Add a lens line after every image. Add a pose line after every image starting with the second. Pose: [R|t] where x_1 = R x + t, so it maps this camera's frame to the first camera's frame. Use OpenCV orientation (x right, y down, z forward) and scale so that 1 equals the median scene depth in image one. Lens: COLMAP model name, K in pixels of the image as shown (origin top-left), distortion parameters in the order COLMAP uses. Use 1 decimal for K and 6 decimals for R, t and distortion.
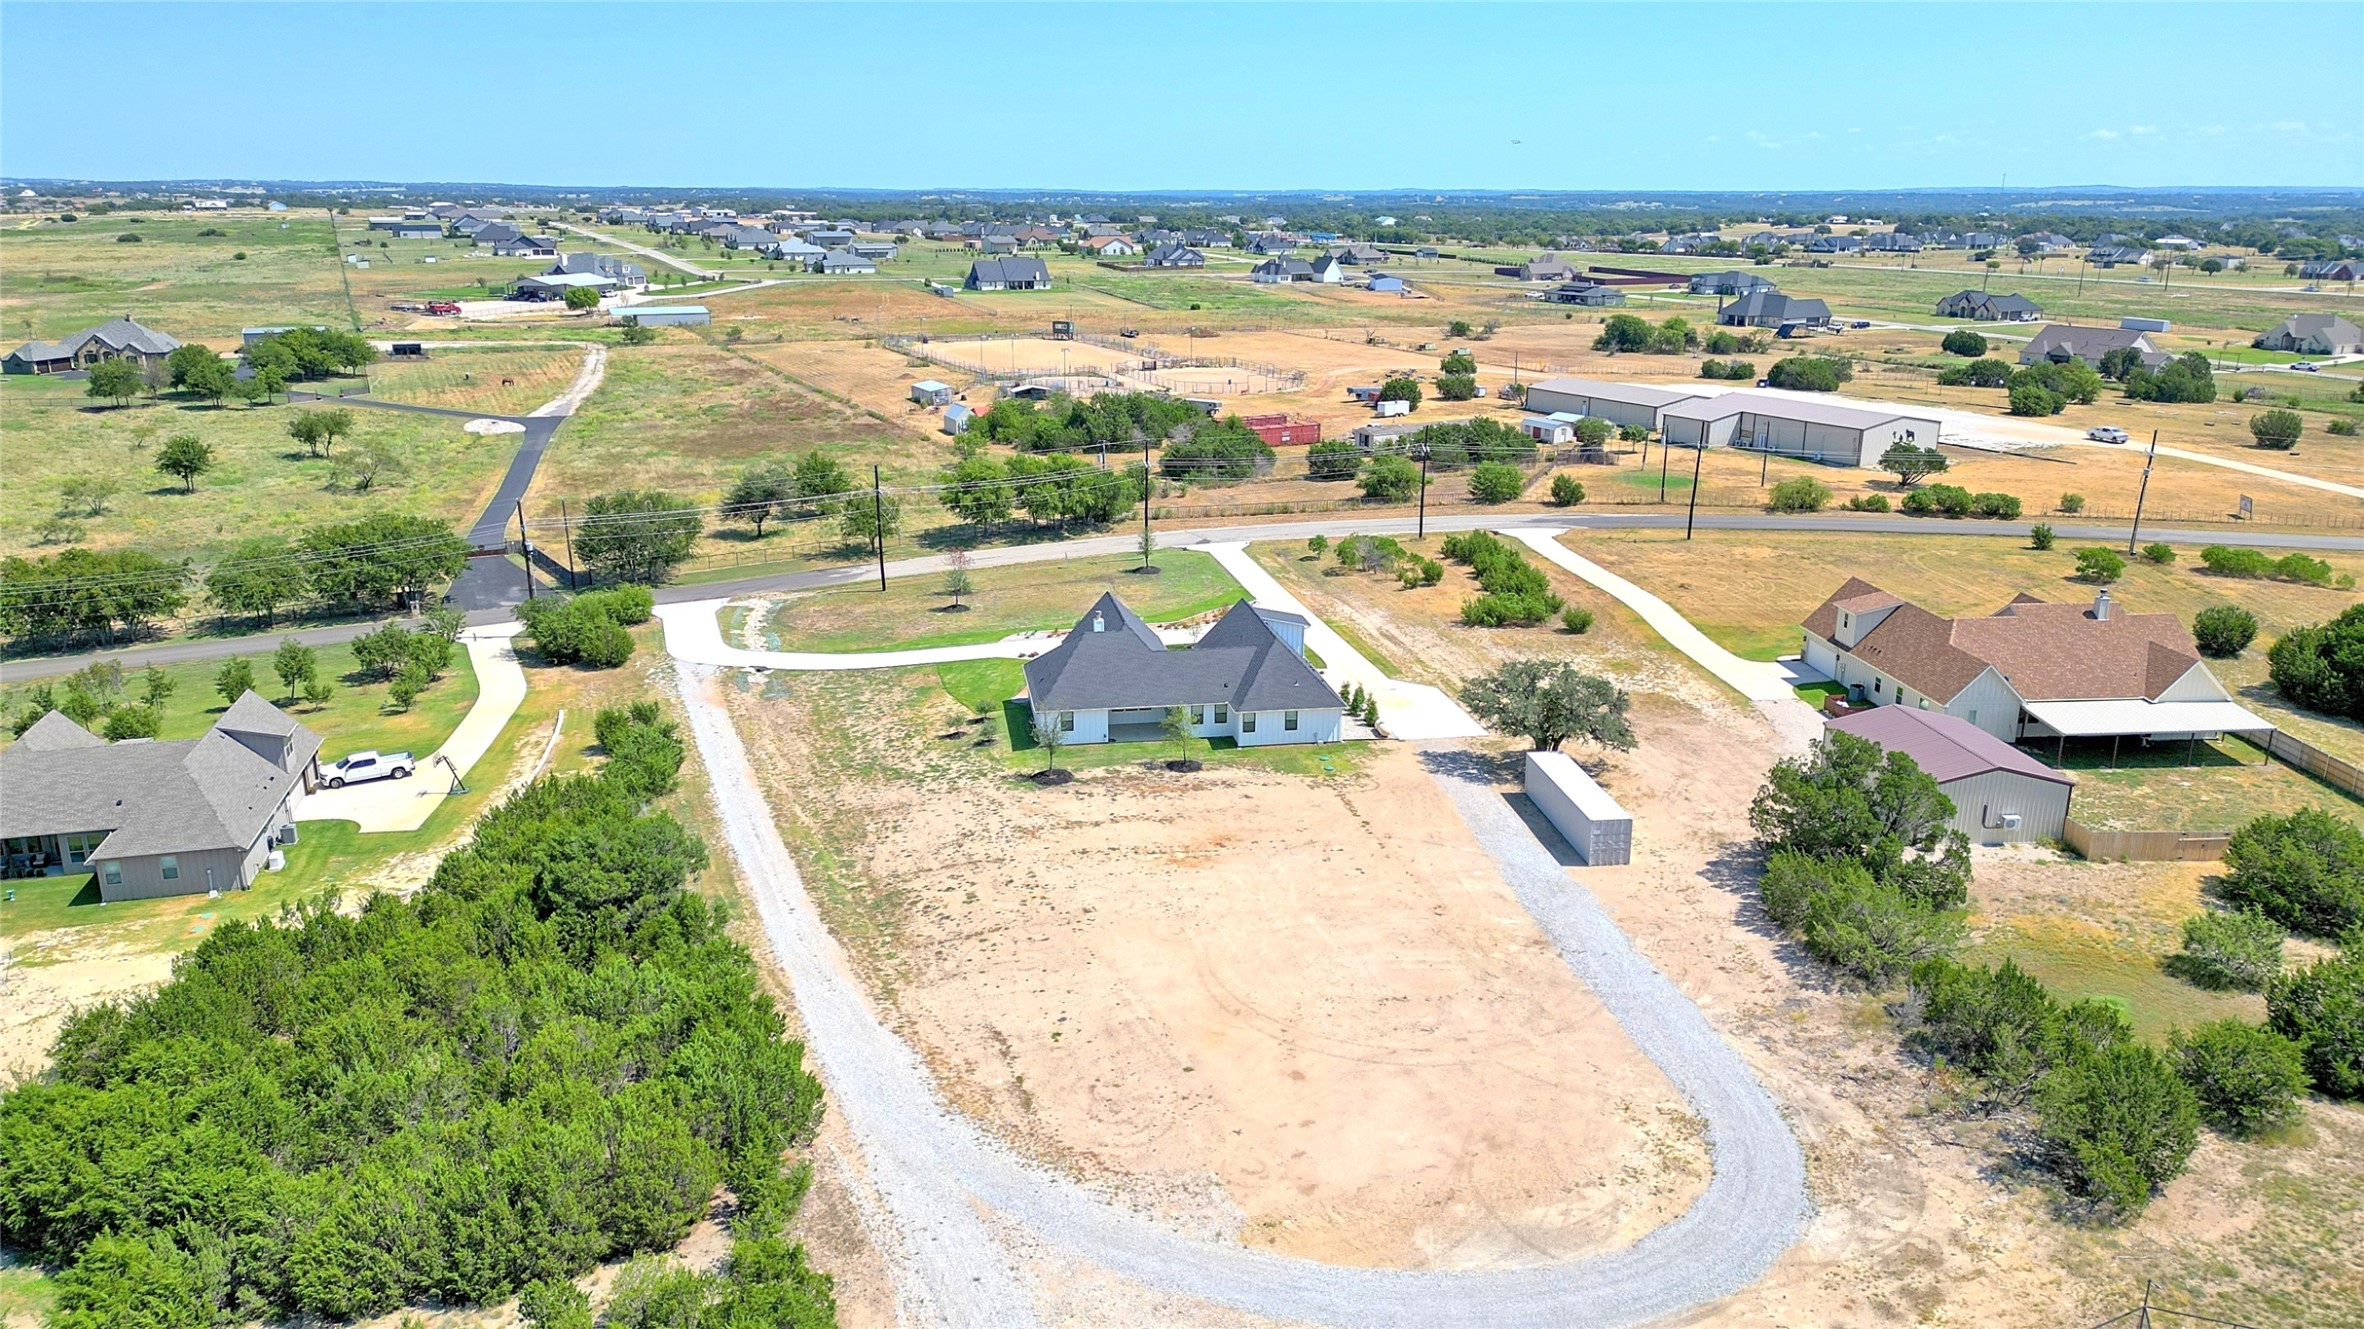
lens RADIAL K [[1657.7, 0, 1170.5], [0, 1657.7, 664.5], [0, 0, 1]] dist [0.067263, -0.052143]
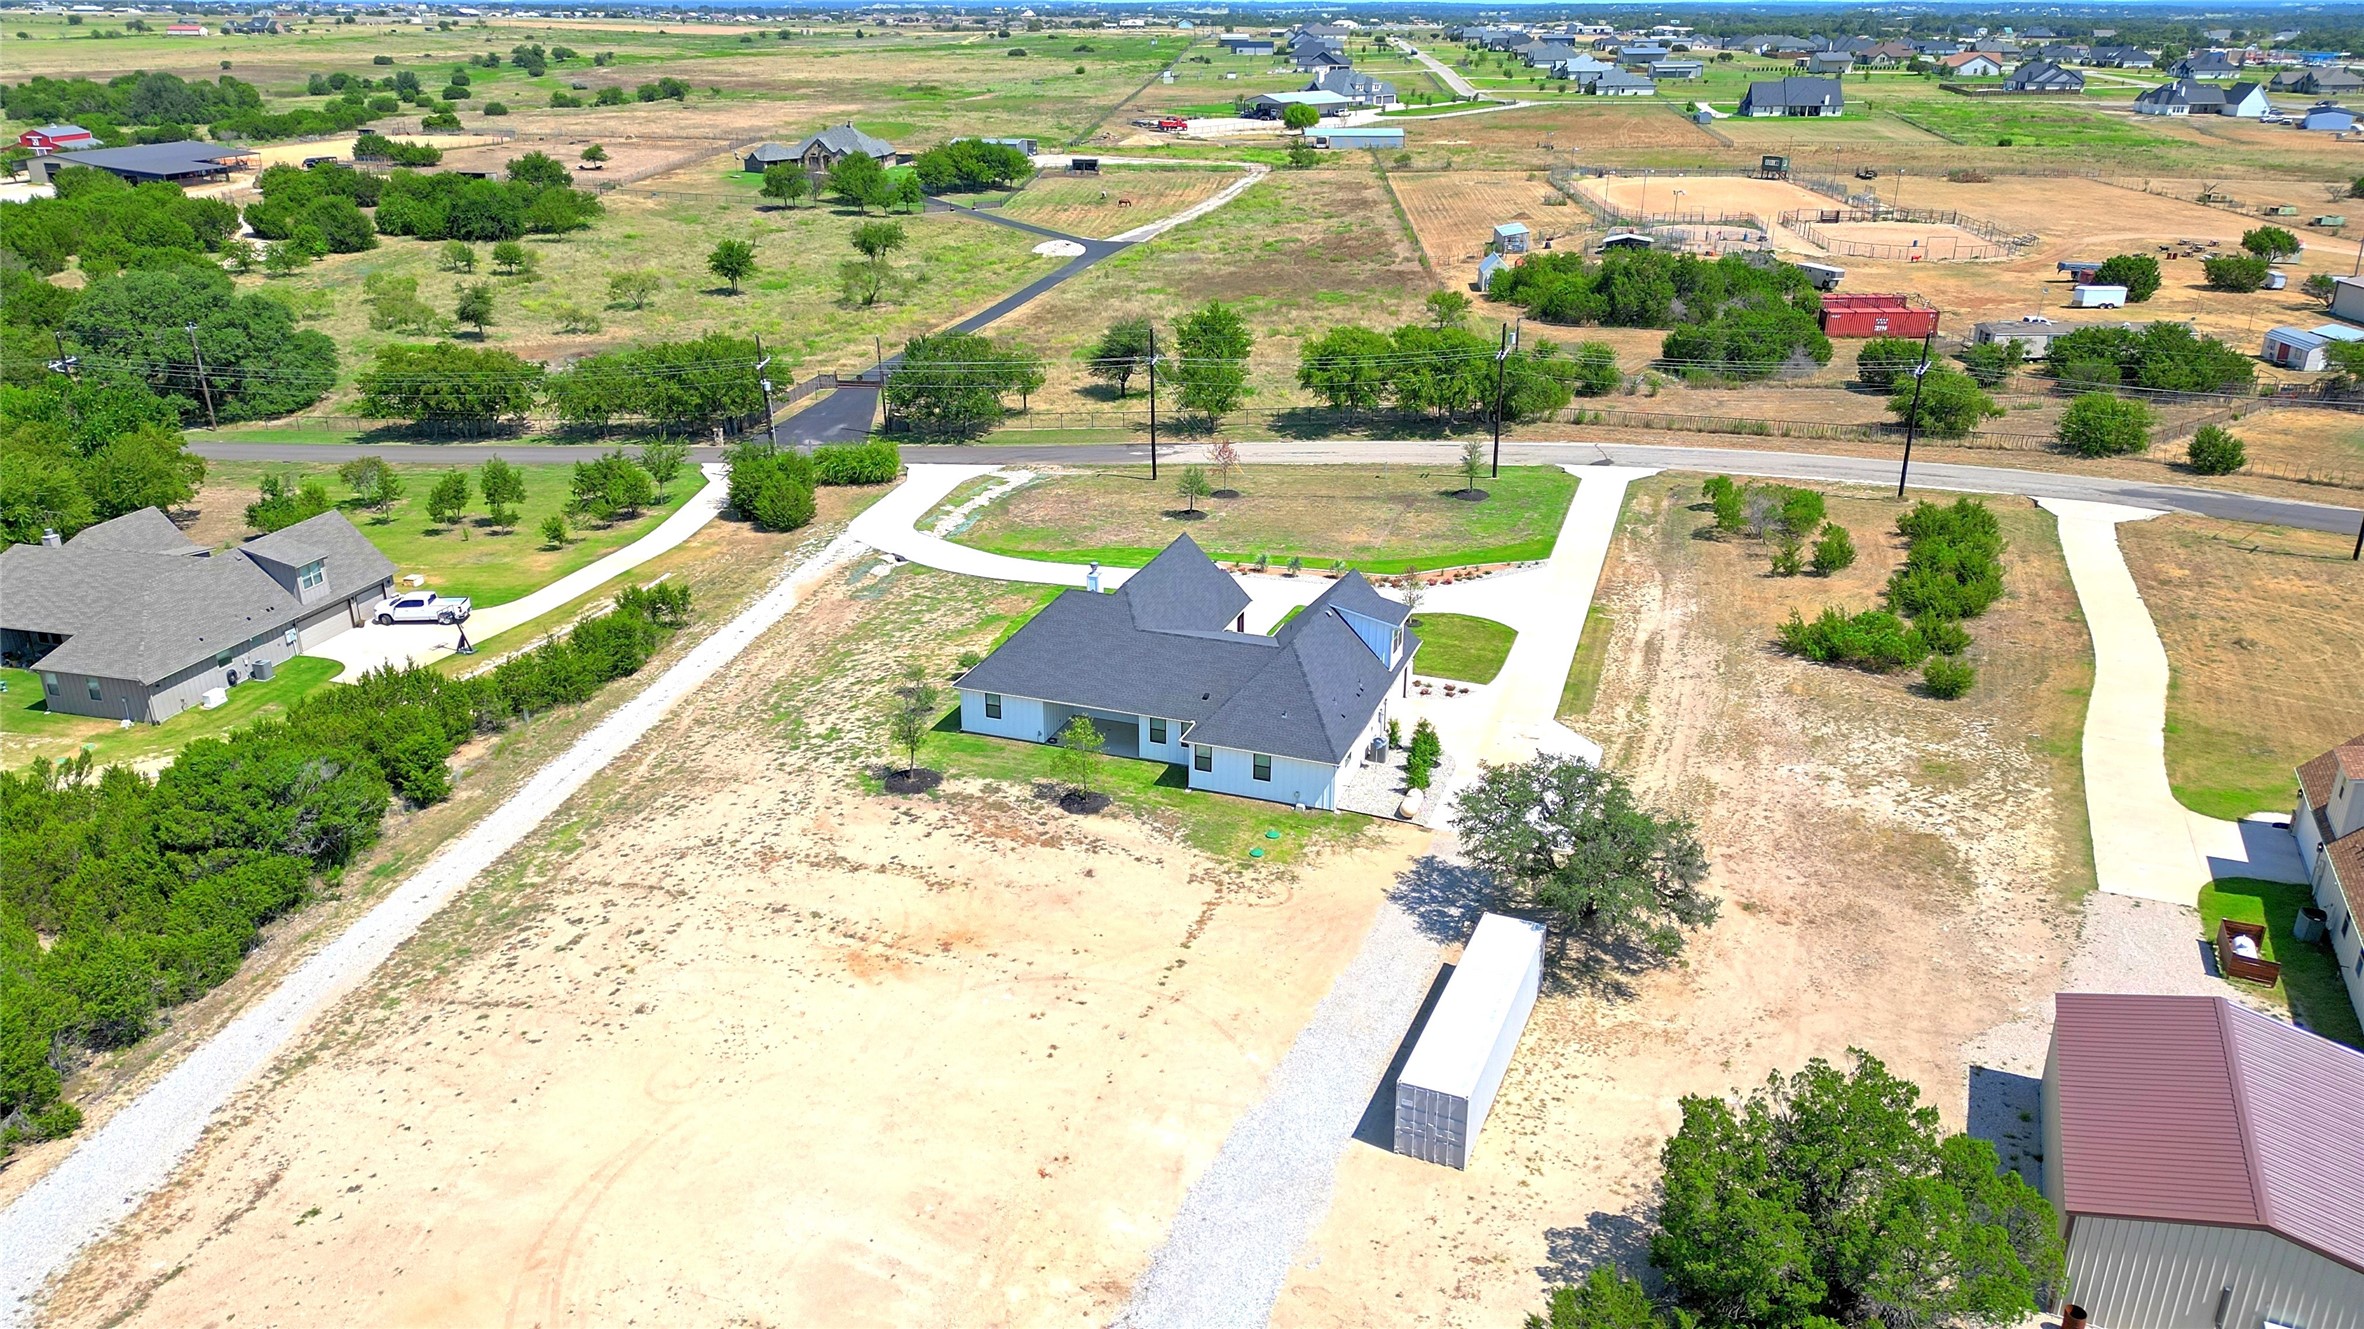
lens RADIAL K [[1657.7, 0, 1178.7], [0, 1657.7, 679.2], [0, 0, 1]] dist [0.067263, -0.052143]
pose [[0.872856, 0.182753, -0.452464, 0.197764], [-0.134345, 0.981388, 0.137220, -0.051935], [0.469120, -0.058987, 0.881162, 0.219386]]
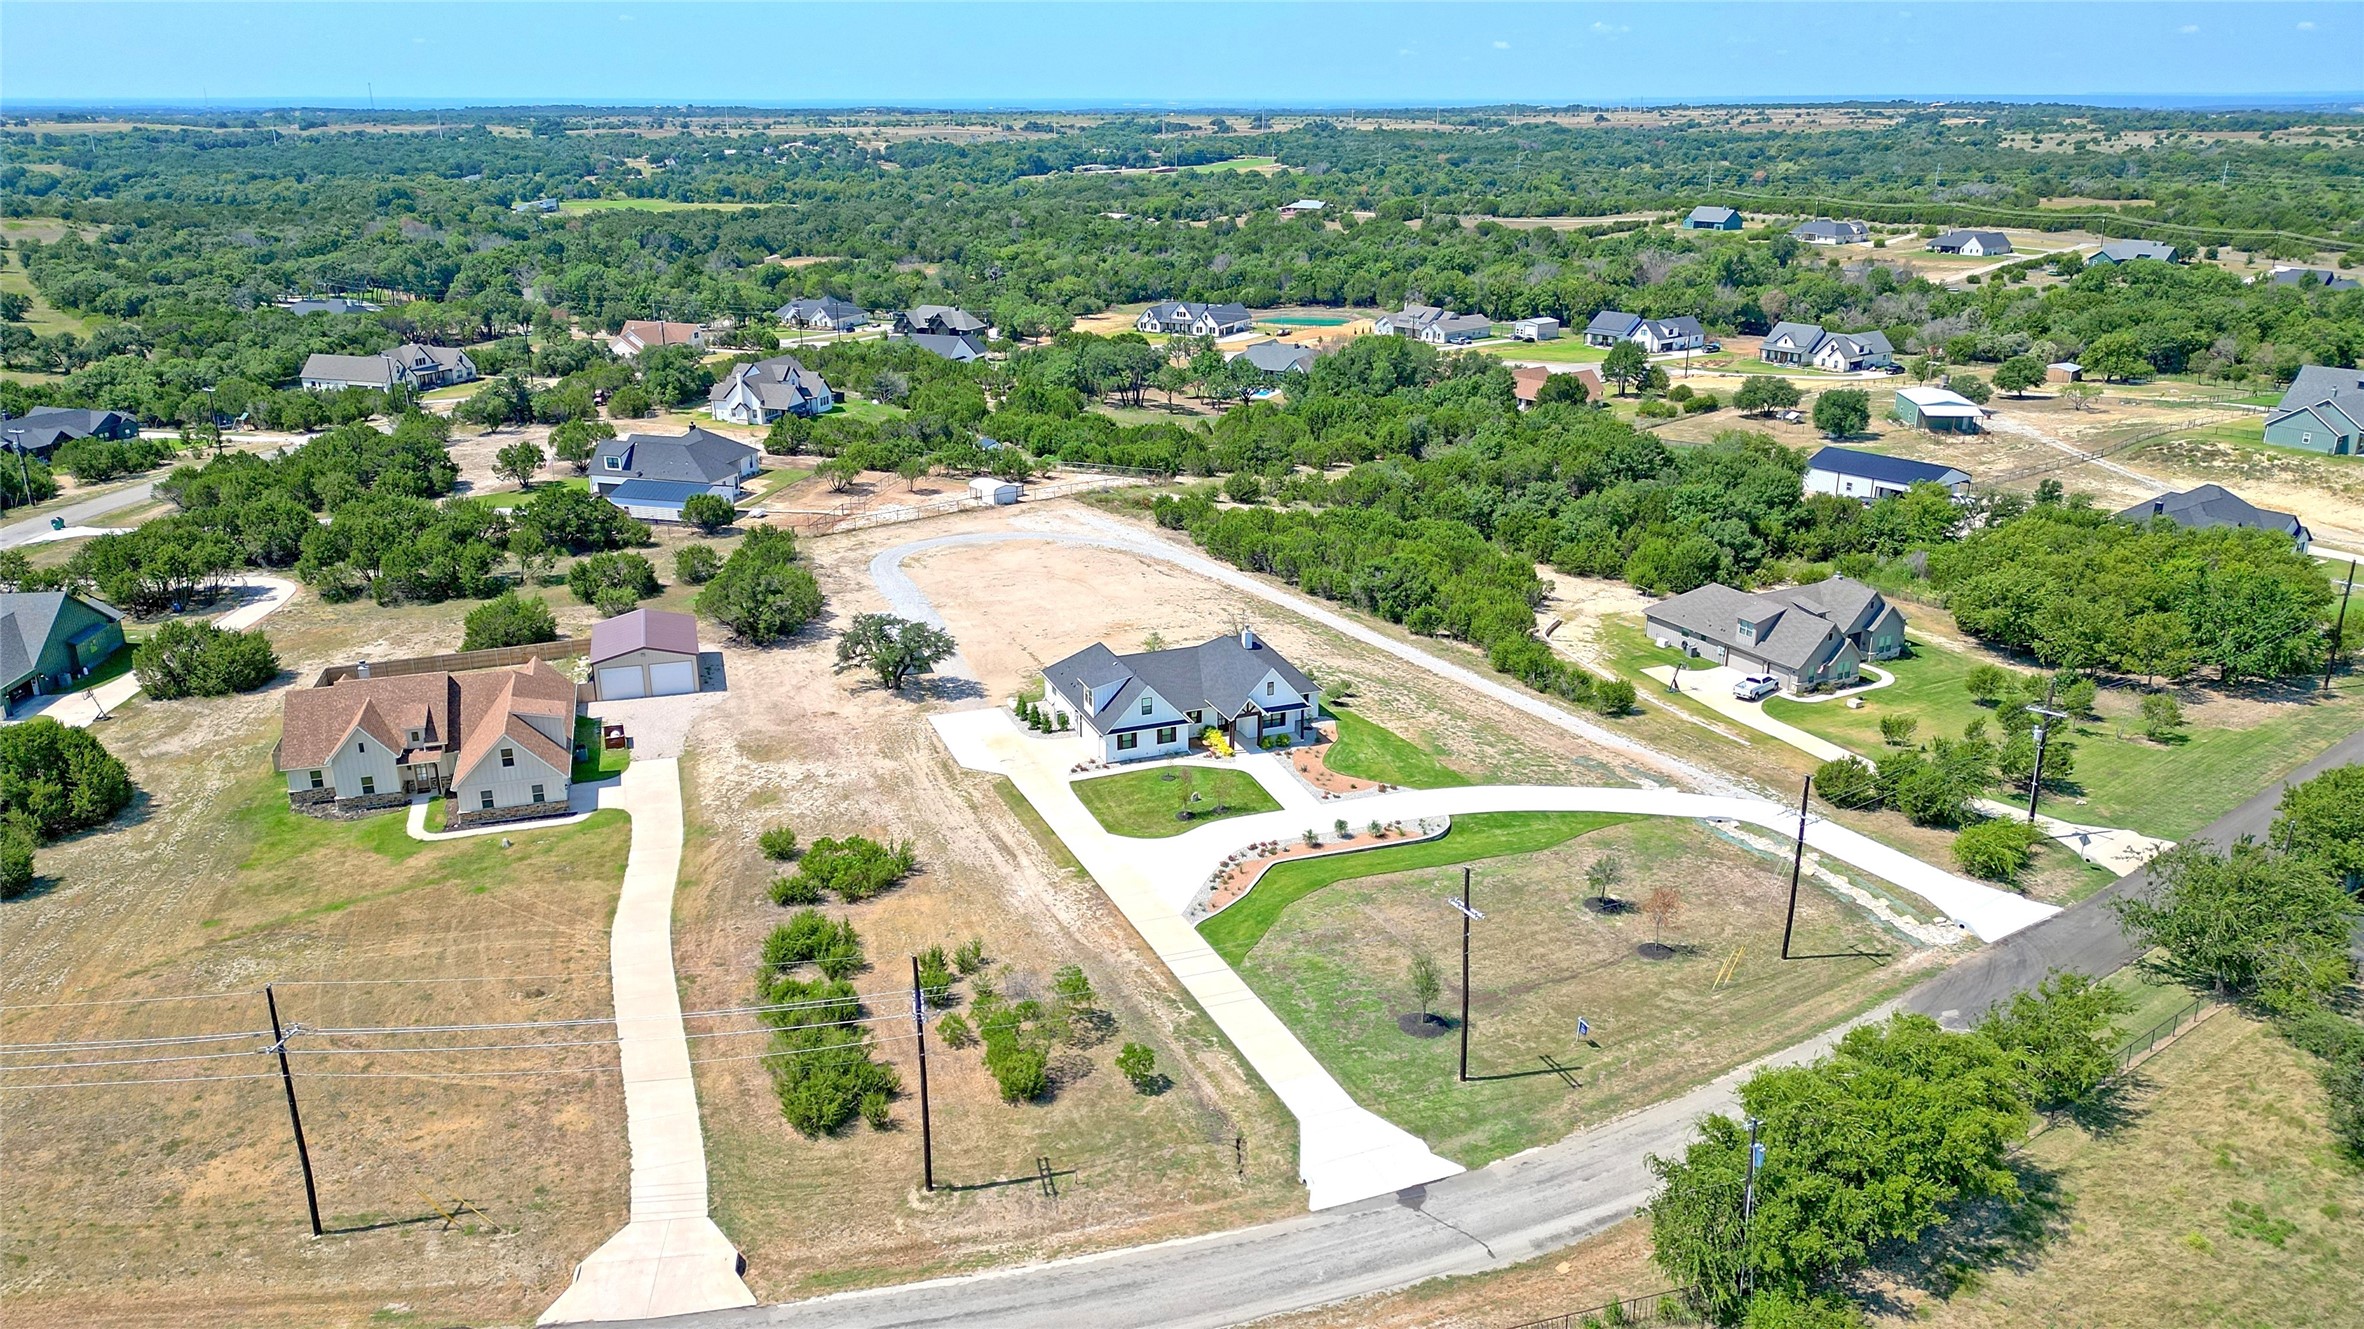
lens RADIAL K [[1657.7, 0, 1199.5], [0, 1657.7, 664.8], [0, 0, 1]] dist [0.067263, -0.052143]
pose [[-0.973729, 0.076706, -0.214399, 0.150576], [-0.059331, 0.823565, 0.564110, -0.408528], [0.219842, 0.562011, -0.797379, 1.171838]]
